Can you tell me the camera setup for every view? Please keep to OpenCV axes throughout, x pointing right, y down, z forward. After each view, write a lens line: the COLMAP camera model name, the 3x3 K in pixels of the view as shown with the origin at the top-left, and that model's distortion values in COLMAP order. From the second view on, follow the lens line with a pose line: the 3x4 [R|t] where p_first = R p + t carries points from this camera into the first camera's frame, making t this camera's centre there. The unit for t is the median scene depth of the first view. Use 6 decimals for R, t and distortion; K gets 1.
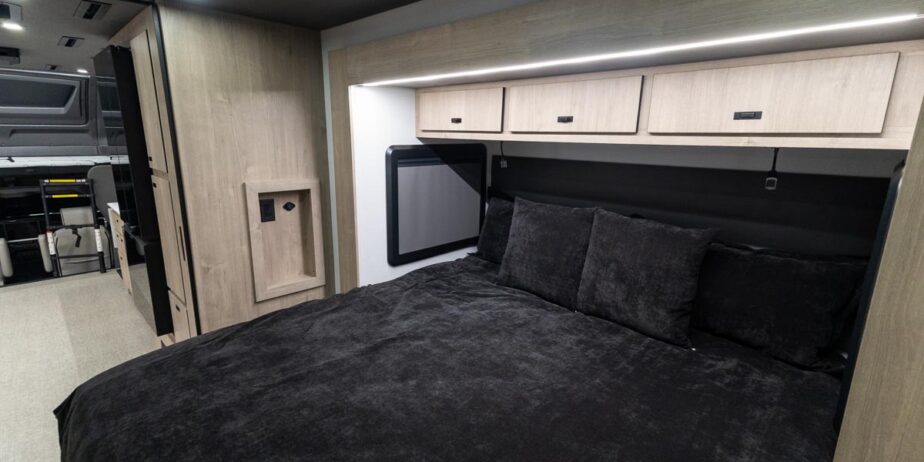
lens RADIAL K [[414.1, 0, 462.0], [0, 414.1, 231.0], [0, 0, 1]] dist [0.005553, -0.000369]
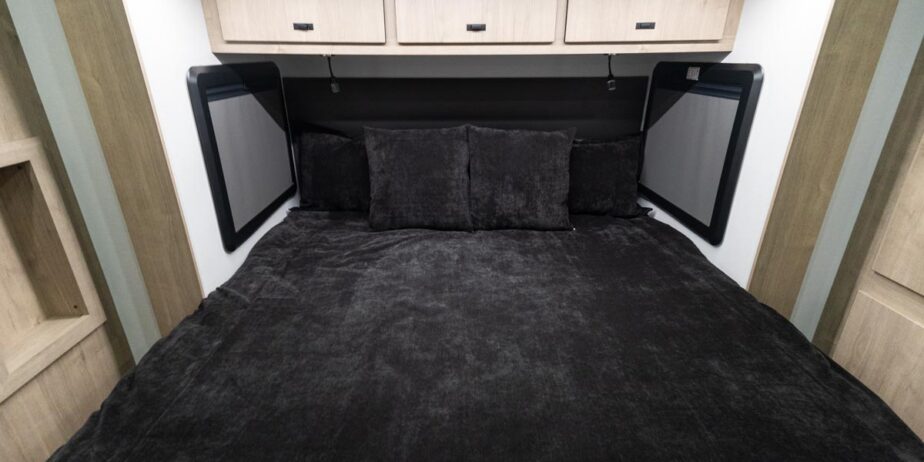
lens RADIAL K [[433.3, 0, 462.0], [0, 433.3, 231.0], [0, 0, 1]] dist [0.016082, -0.000097]
pose [[0.697760, -0.293742, 0.653334, -0.416622], [0.176064, 0.954404, 0.241069, -0.063489], [-0.694357, -0.053179, 0.717663, 0.251721]]
